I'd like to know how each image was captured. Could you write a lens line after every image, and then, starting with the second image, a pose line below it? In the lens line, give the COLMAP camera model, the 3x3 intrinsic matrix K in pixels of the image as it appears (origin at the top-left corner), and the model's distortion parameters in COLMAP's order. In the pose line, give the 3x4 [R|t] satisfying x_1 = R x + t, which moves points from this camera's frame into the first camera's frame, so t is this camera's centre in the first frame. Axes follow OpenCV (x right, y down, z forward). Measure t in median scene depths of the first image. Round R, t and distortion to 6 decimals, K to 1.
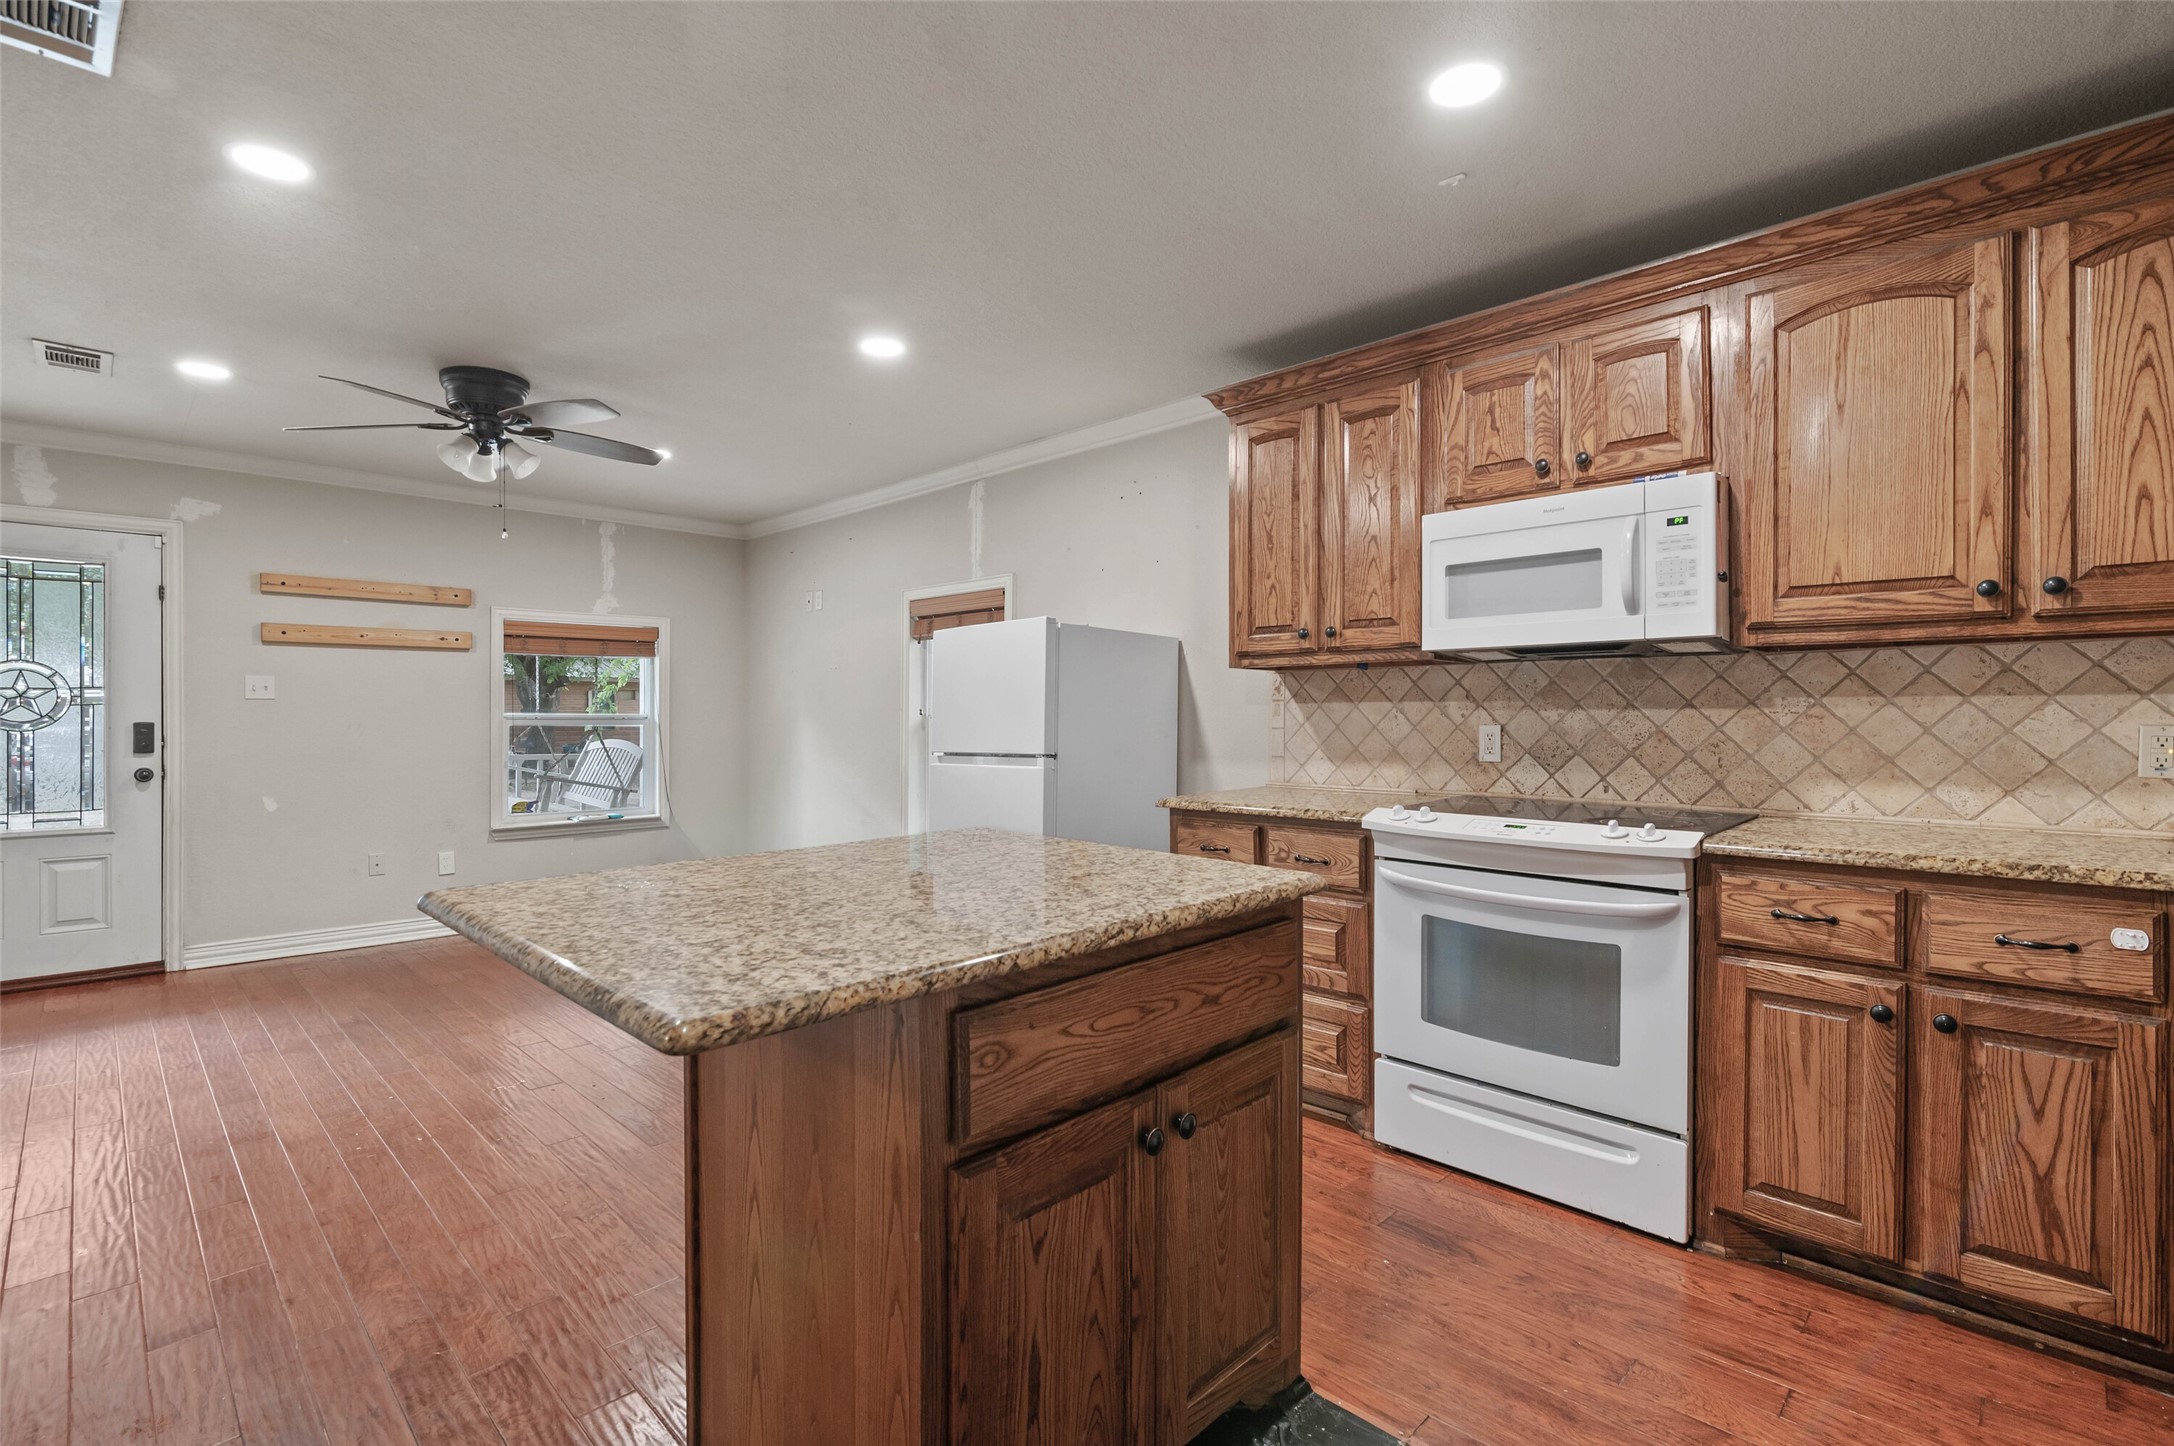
lens RADIAL K [[995.7, 0, 1078.1], [0, 995.7, 717.4], [0, 0, 1]] dist [-0.010609, 0.001979]
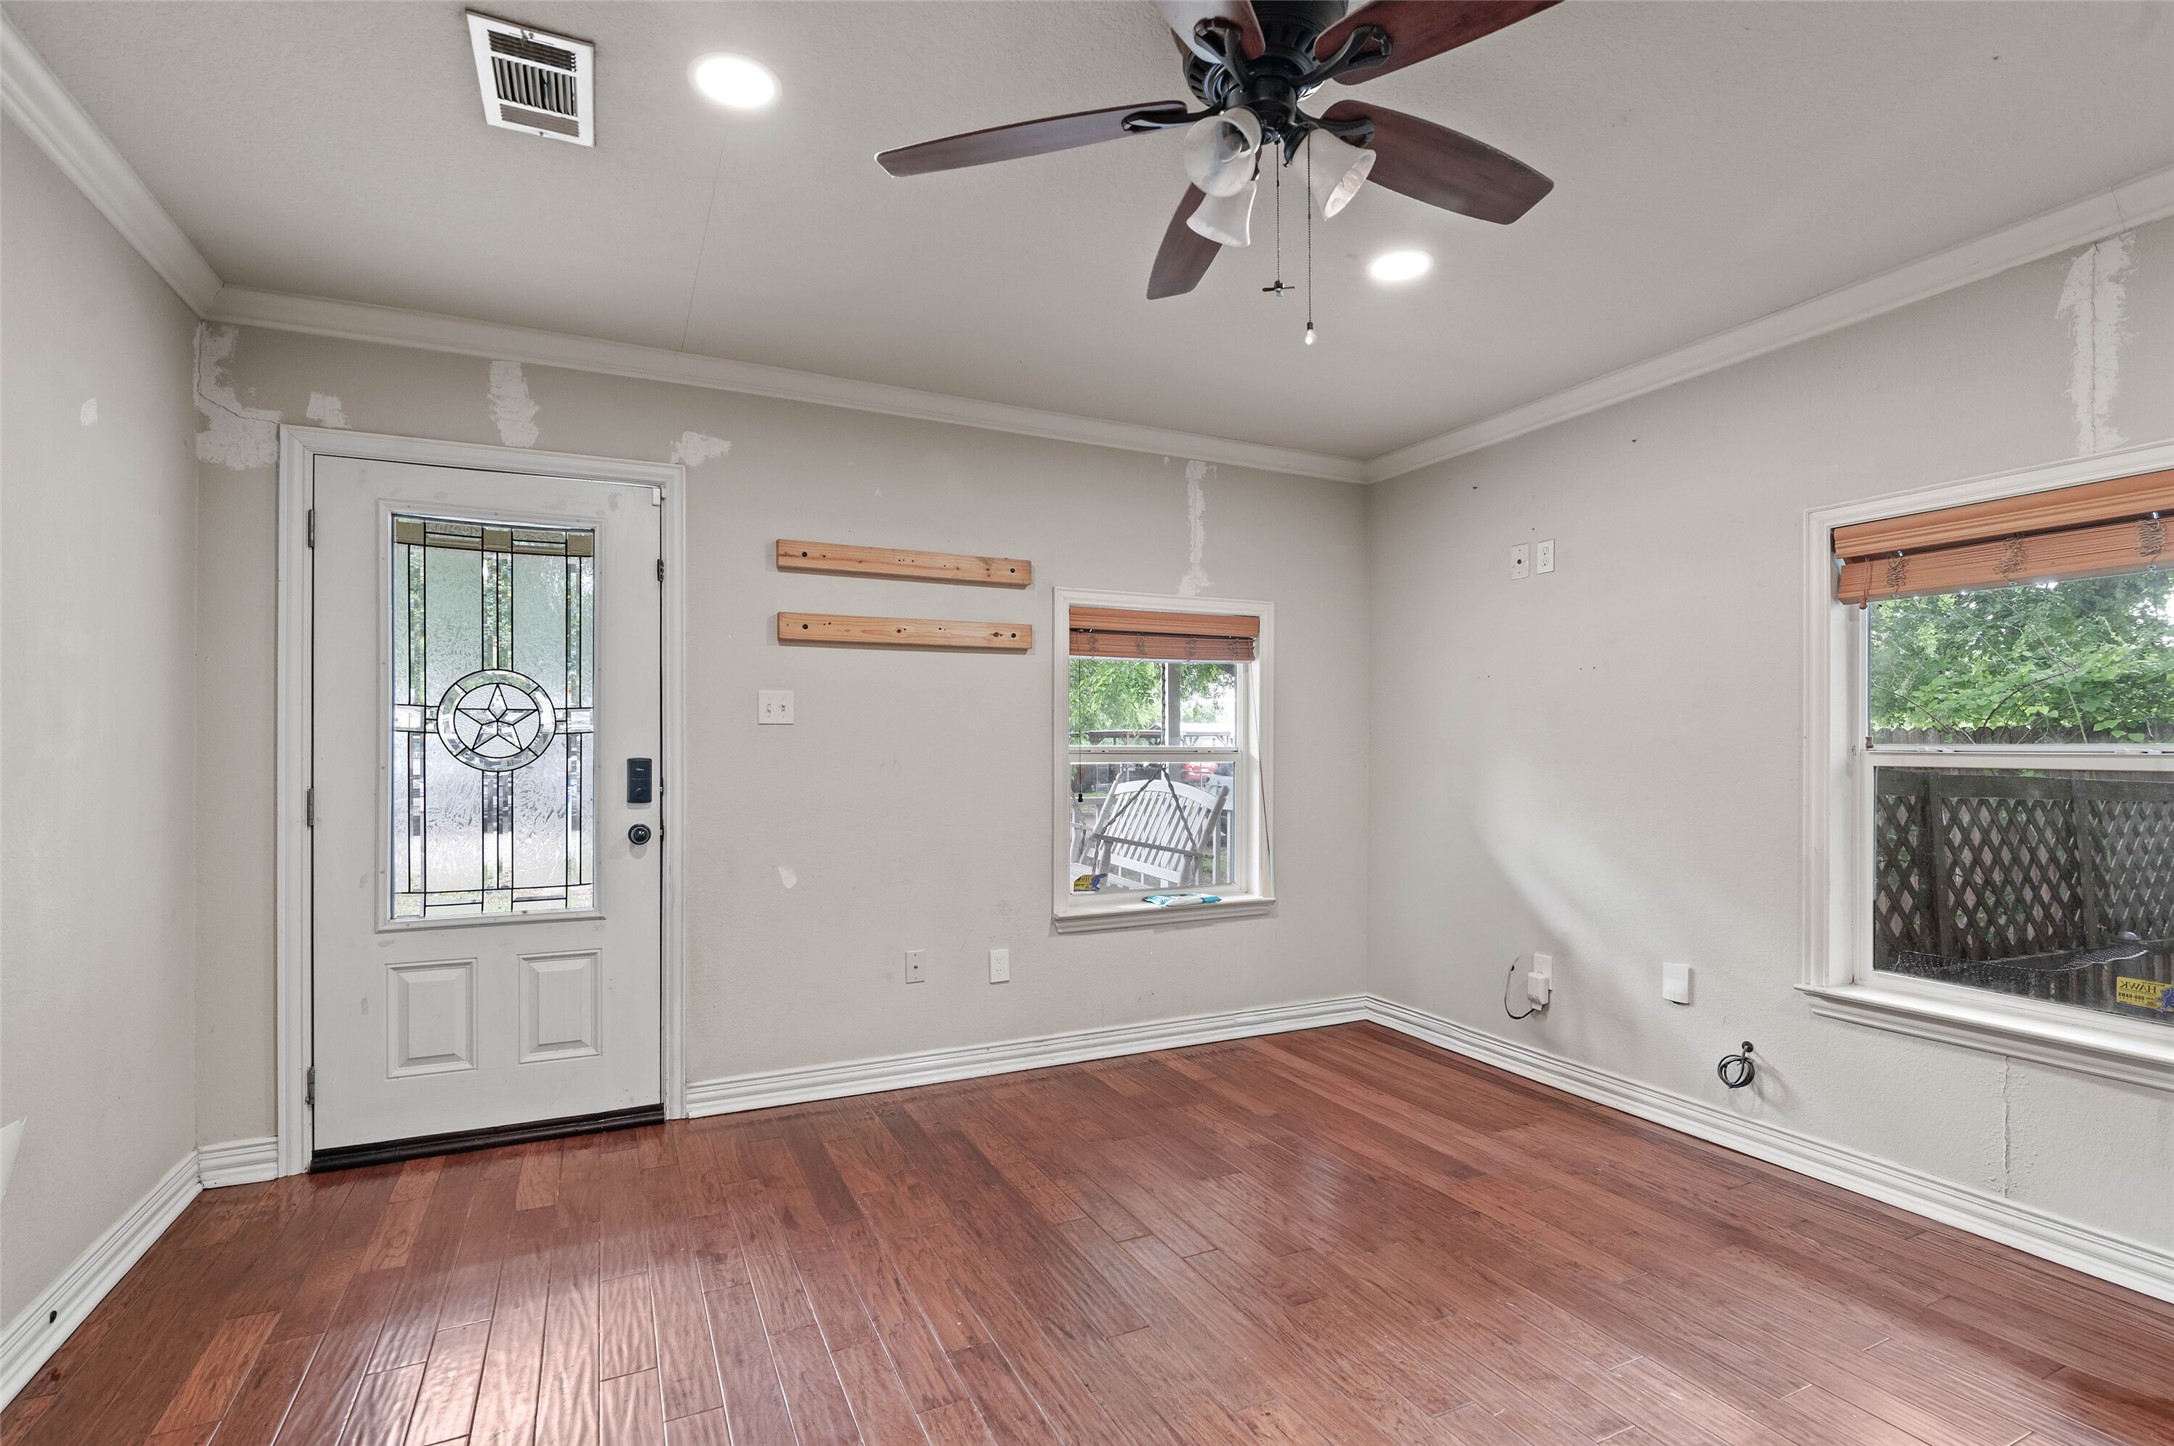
lens RADIAL K [[995.7, 0, 1089.6], [0, 995.7, 743.9], [0, 0, 1]] dist [-0.010609, 0.001979]
pose [[0.946630, -0.000778, -0.322321, -0.595419], [-0.000048, 0.999997, -0.002556, -0.004954], [0.322322, 0.002435, 0.946627, 0.623093]]
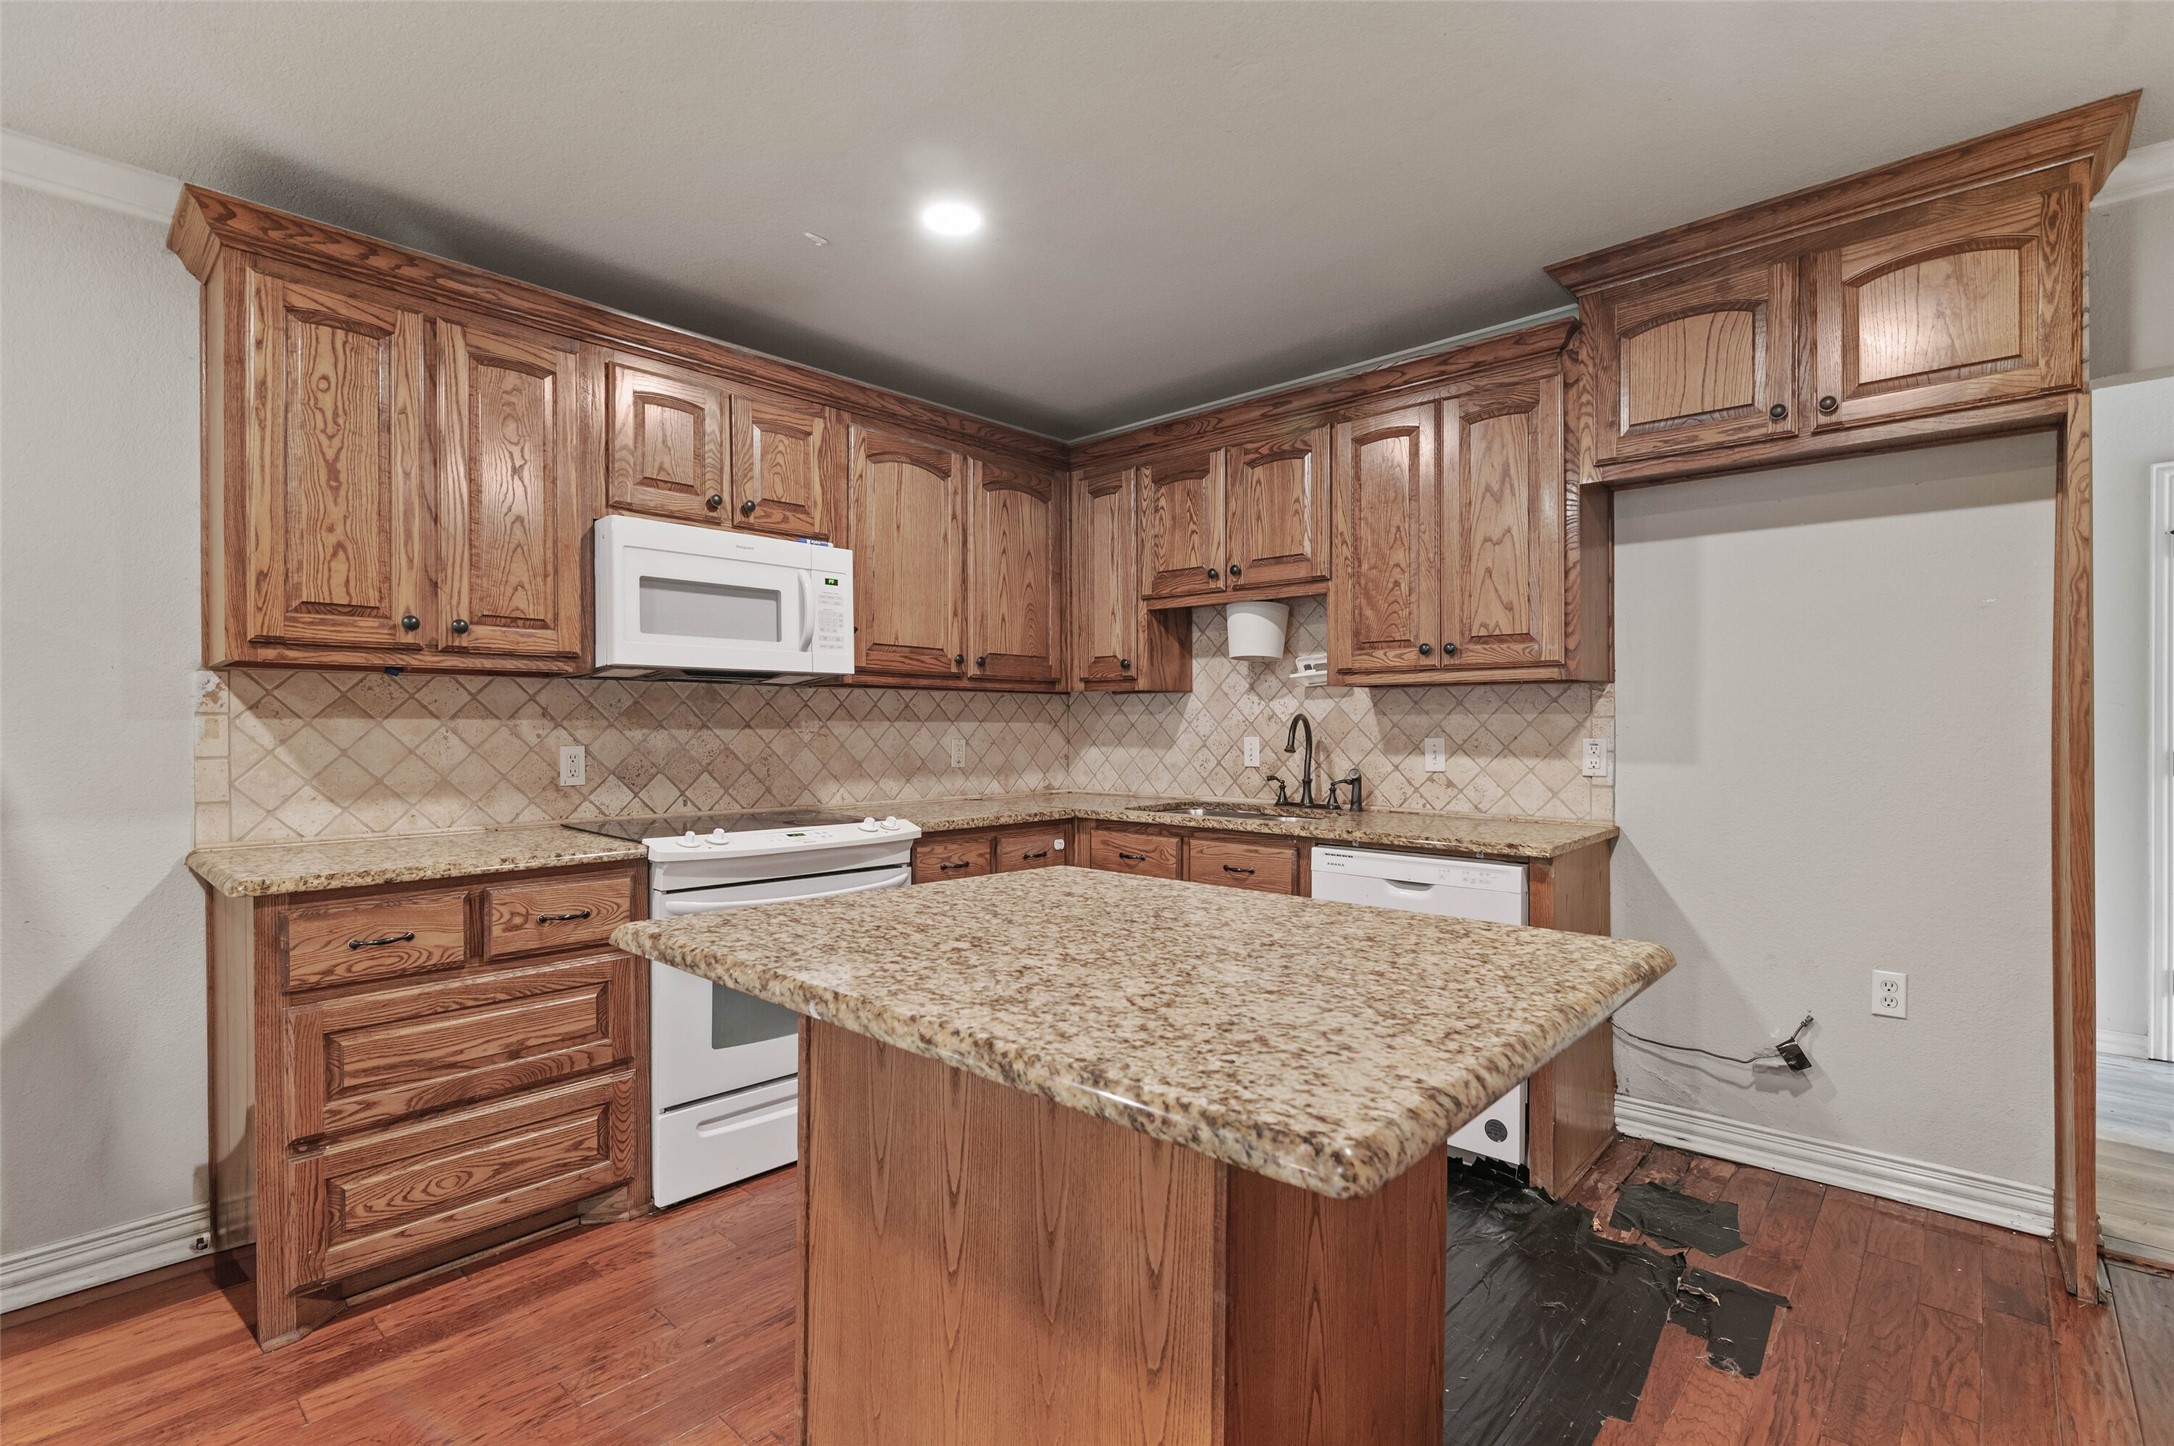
lens RADIAL K [[995.7, 0, 1086.8], [0, 995.7, 735.6], [0, 0, 1]] dist [-0.010609, 0.001979]
pose [[-0.042604, -0.003606, 0.999086, -0.495840], [0.005882, 0.999975, 0.003860, -0.002469], [-0.999075, 0.006041, -0.042582, 0.524181]]
